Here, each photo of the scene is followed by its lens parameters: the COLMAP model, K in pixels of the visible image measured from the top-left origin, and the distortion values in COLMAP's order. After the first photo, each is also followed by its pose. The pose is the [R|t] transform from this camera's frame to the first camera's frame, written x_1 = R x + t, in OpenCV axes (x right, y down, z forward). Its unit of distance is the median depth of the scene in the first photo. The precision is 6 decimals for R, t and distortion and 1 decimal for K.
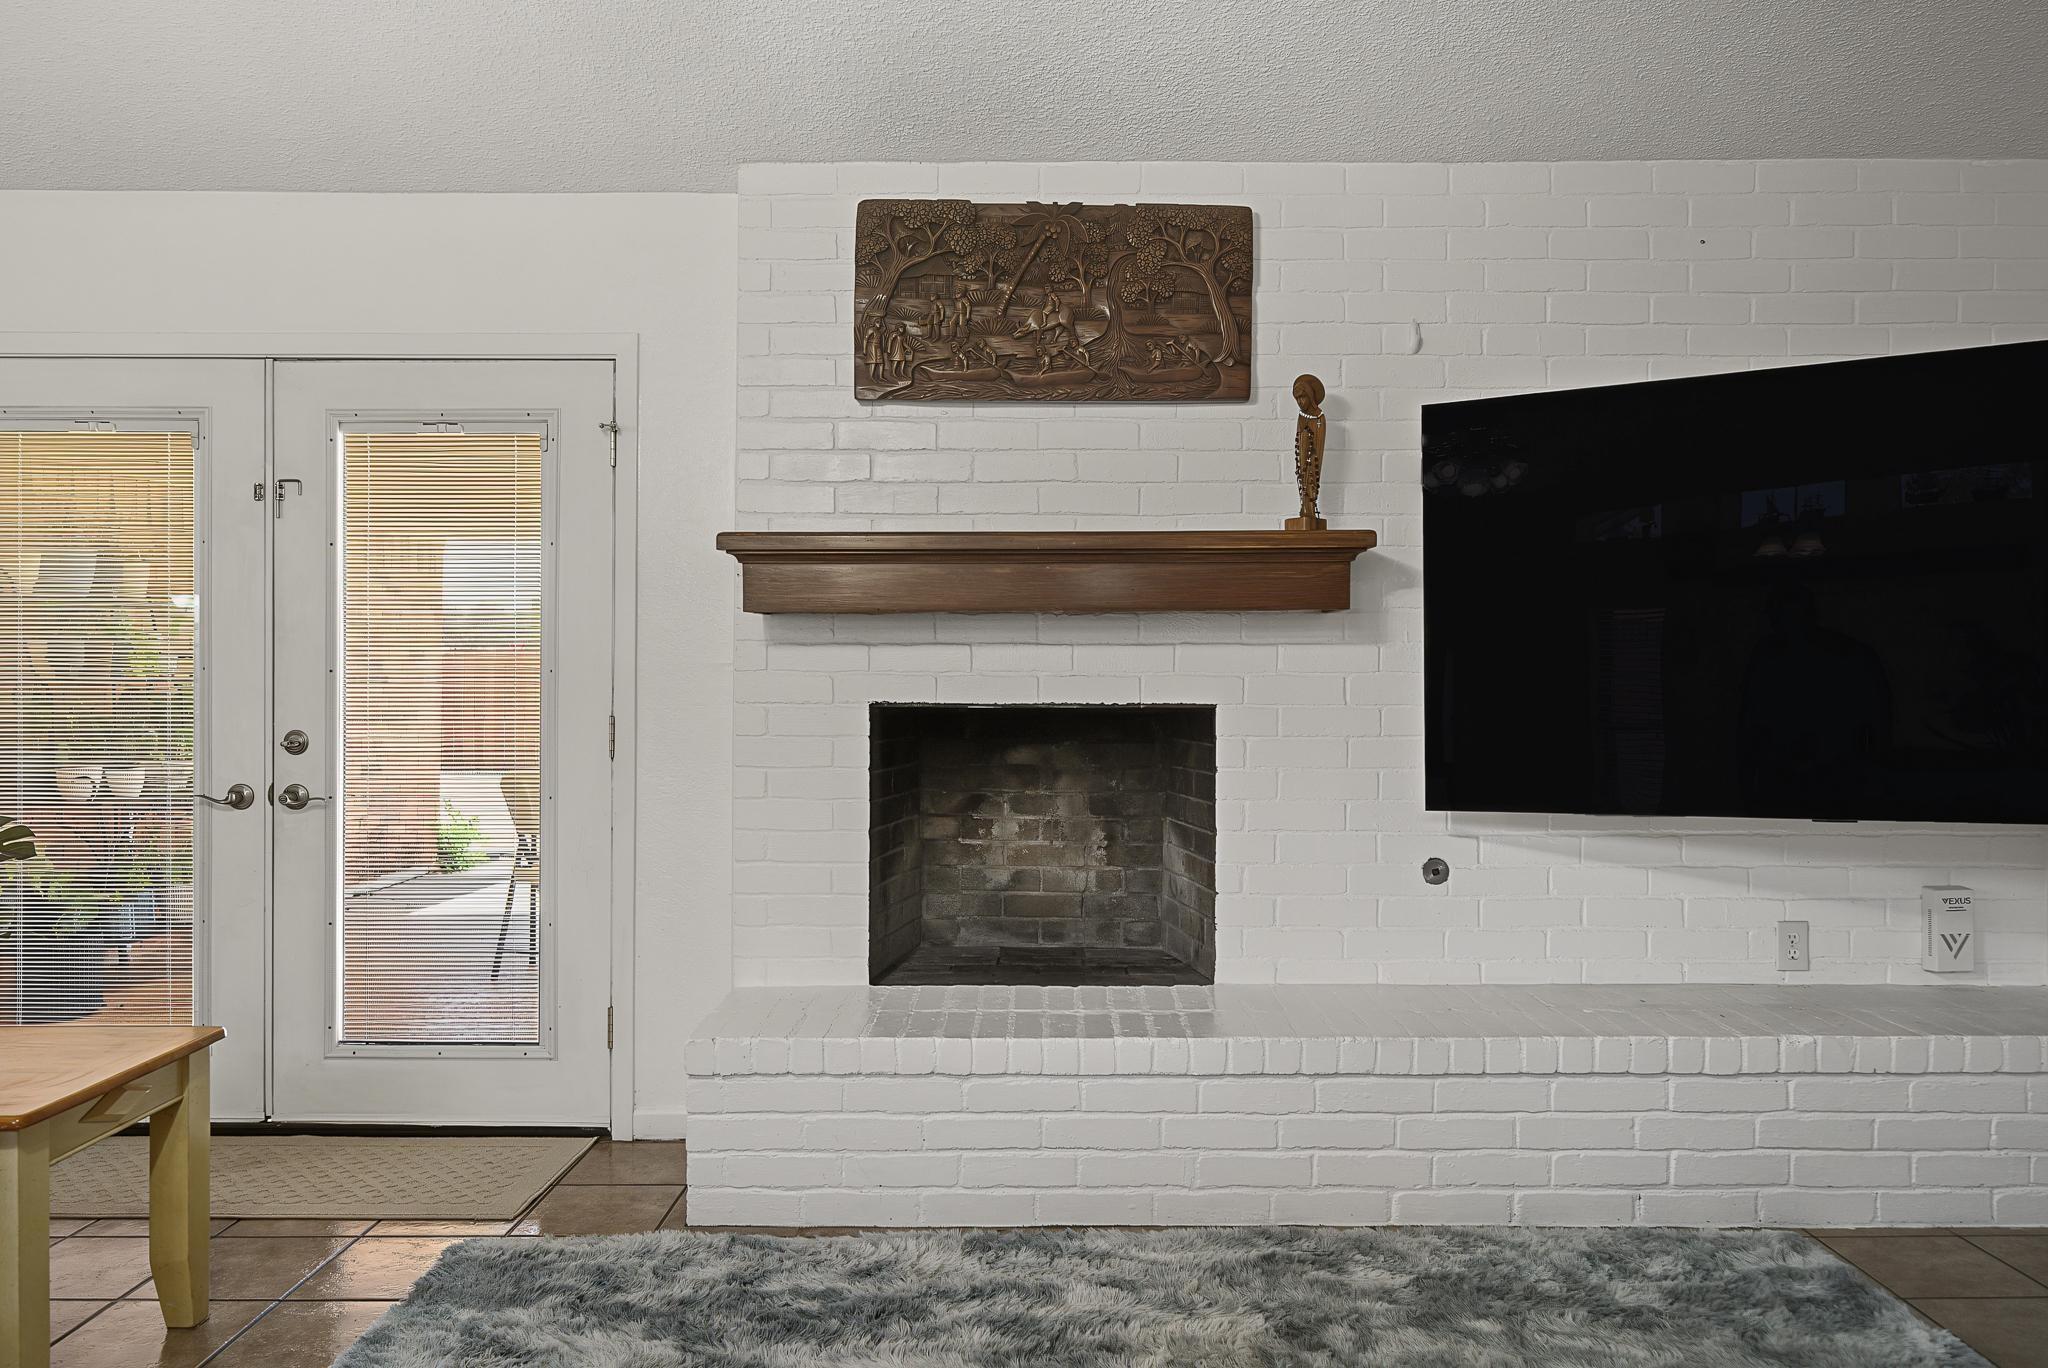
lens RADIAL K [[1432.0, 0, 1024.5], [0, 1432.0, 685.2], [0, 0, 1]] dist [0.003552, 0.002142]
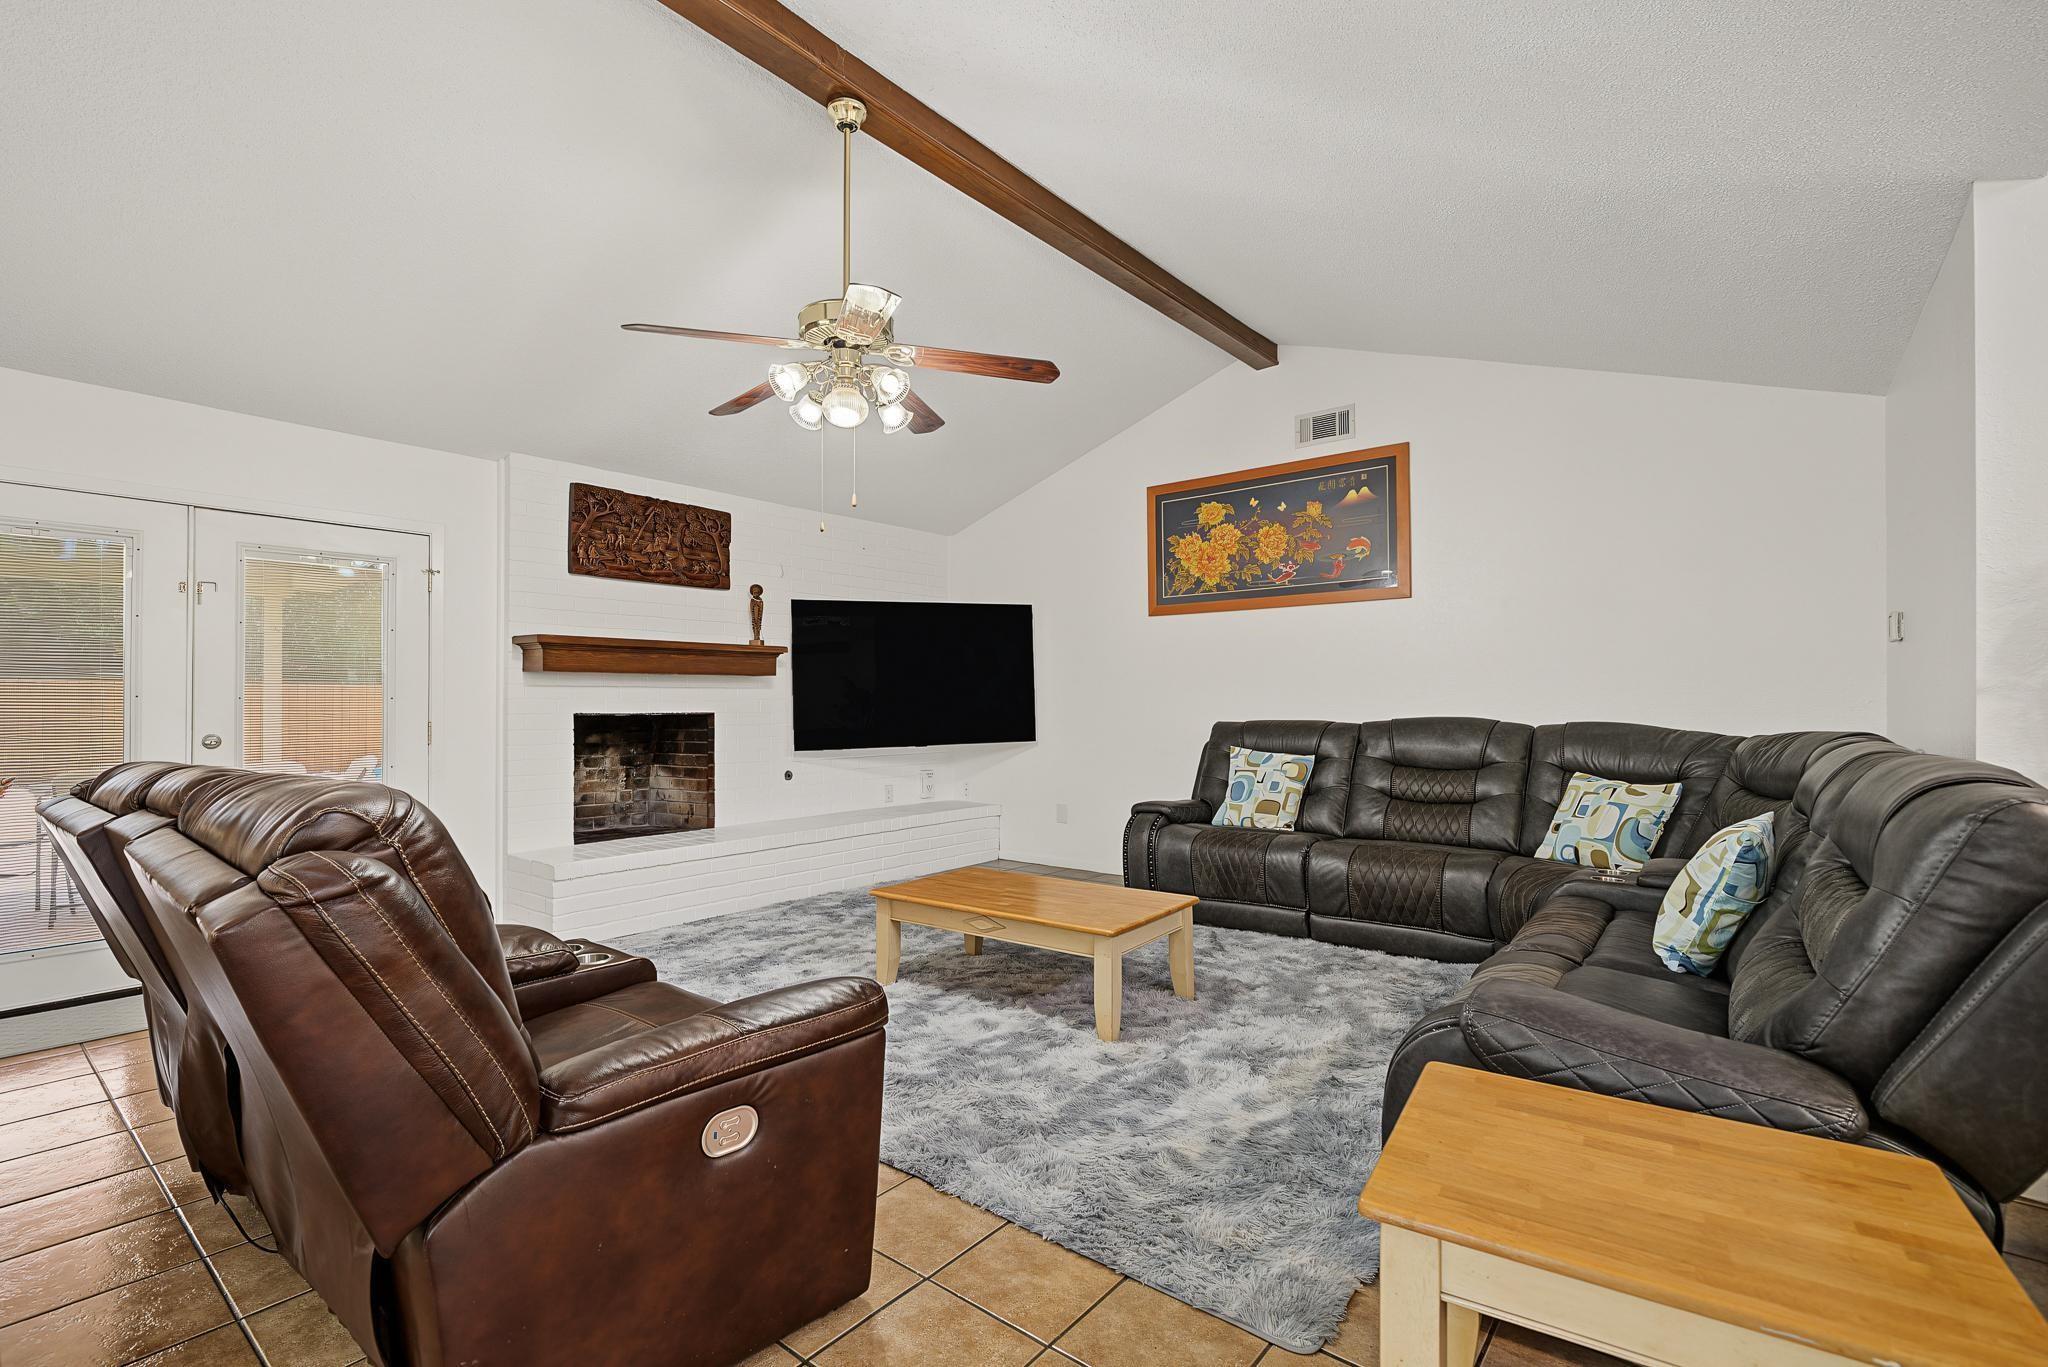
lens RADIAL K [[894.7, 0, 1026.3], [0, 894.7, 693.8], [0, 0, 1]] dist [0.001097, 0.000137]
pose [[0.629305, 0.006438, 0.777131, -0.725480], [0.003054, 0.999937, -0.010756, -0.000898], [-0.777152, 0.009142, 0.629246, -0.375789]]
